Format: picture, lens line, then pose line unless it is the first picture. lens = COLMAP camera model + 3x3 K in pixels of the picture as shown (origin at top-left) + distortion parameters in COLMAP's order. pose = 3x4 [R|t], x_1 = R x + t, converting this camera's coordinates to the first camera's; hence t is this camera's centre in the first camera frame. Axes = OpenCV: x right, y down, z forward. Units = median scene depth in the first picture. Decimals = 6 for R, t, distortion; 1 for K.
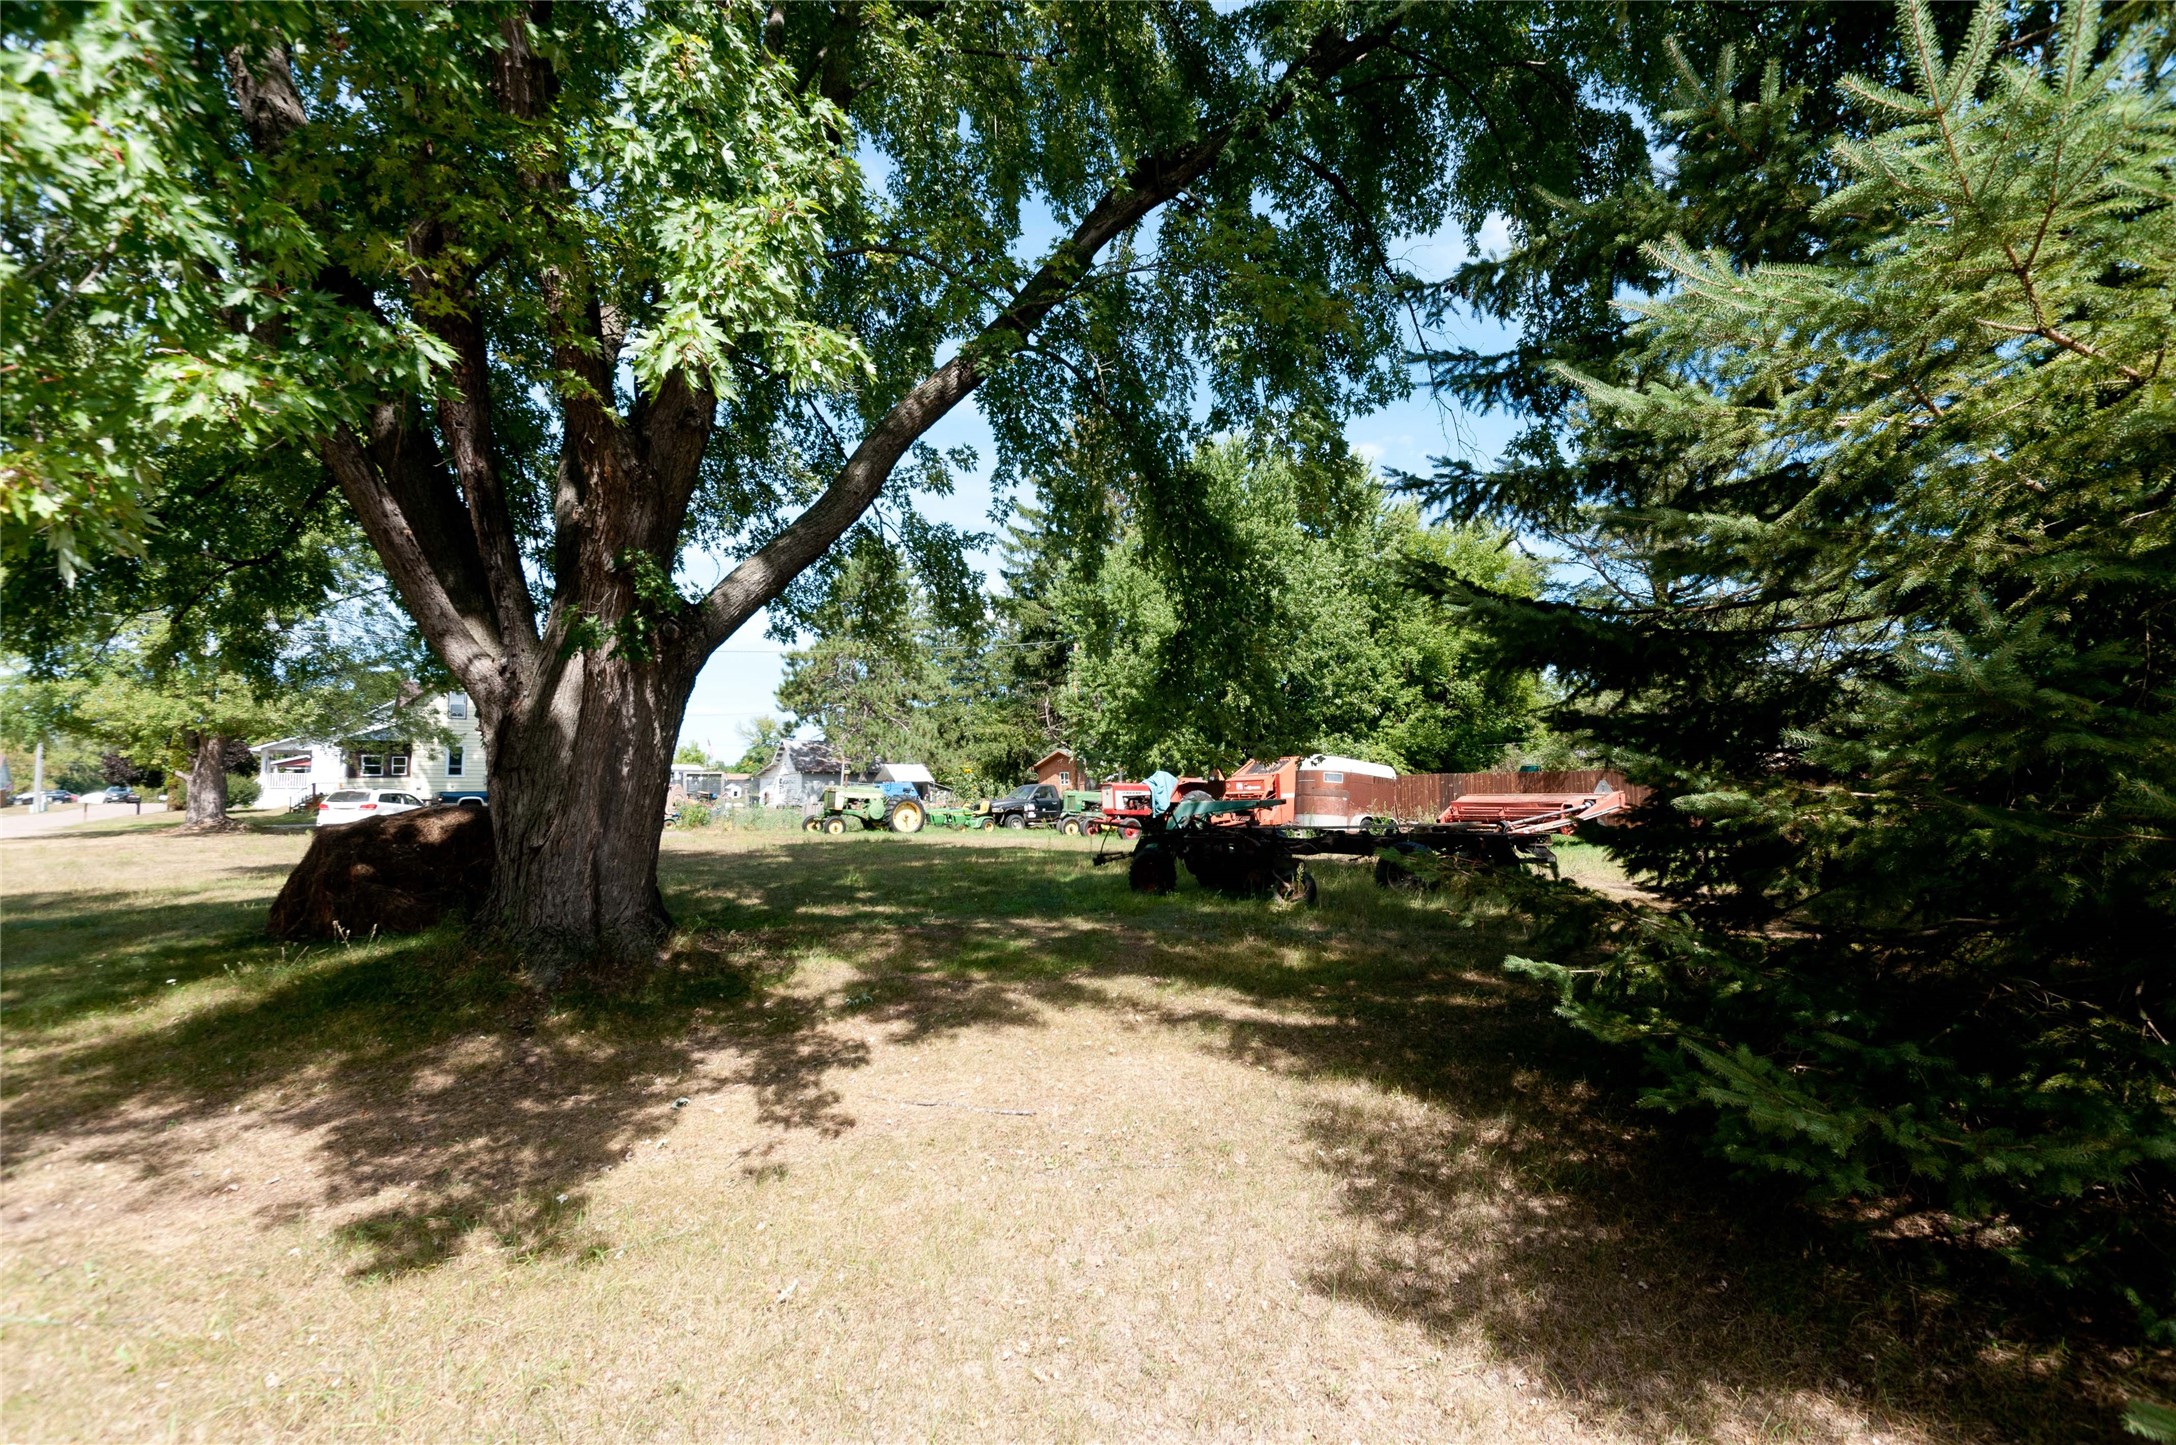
lens RADIAL K [[914.4, 0, 1088.6], [0, 914.4, 739.9], [0, 0, 1]] dist [-0.000787, -0.000607]
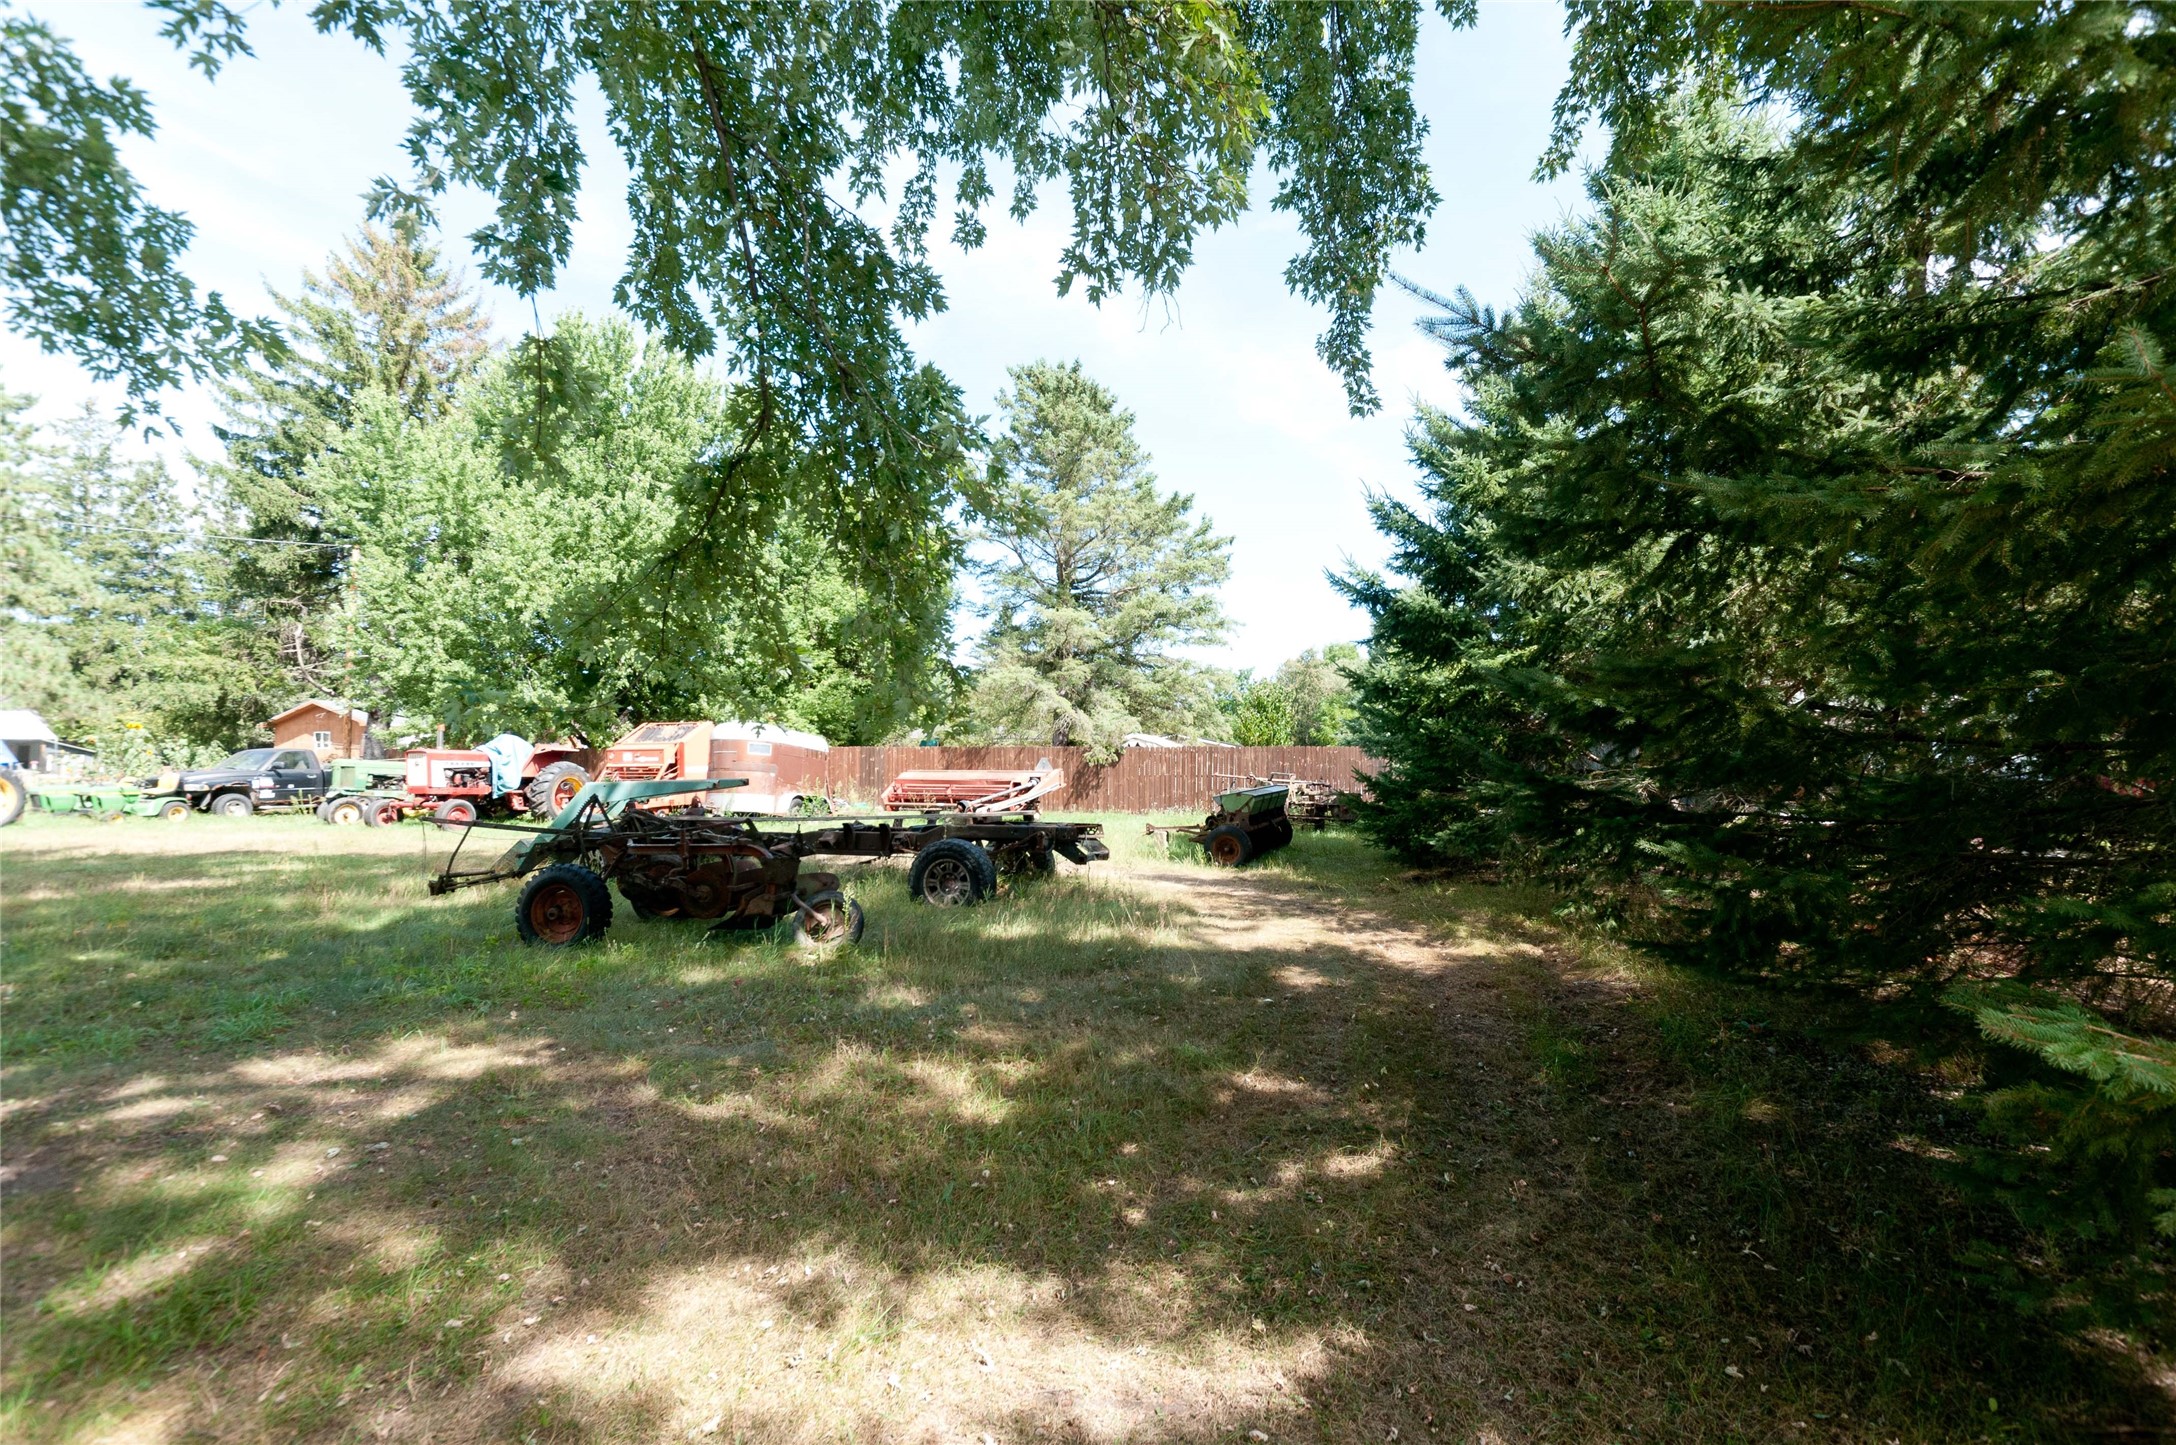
lens RADIAL K [[914.4, 0, 1088.6], [0, 914.4, 739.9], [0, 0, 1]] dist [-0.000787, -0.000607]
pose [[0.779843, 0.026056, 0.625432, -0.012468], [-0.046321, 0.998796, 0.016145, 0.003923], [-0.624258, -0.041561, 0.780112, 0.106761]]
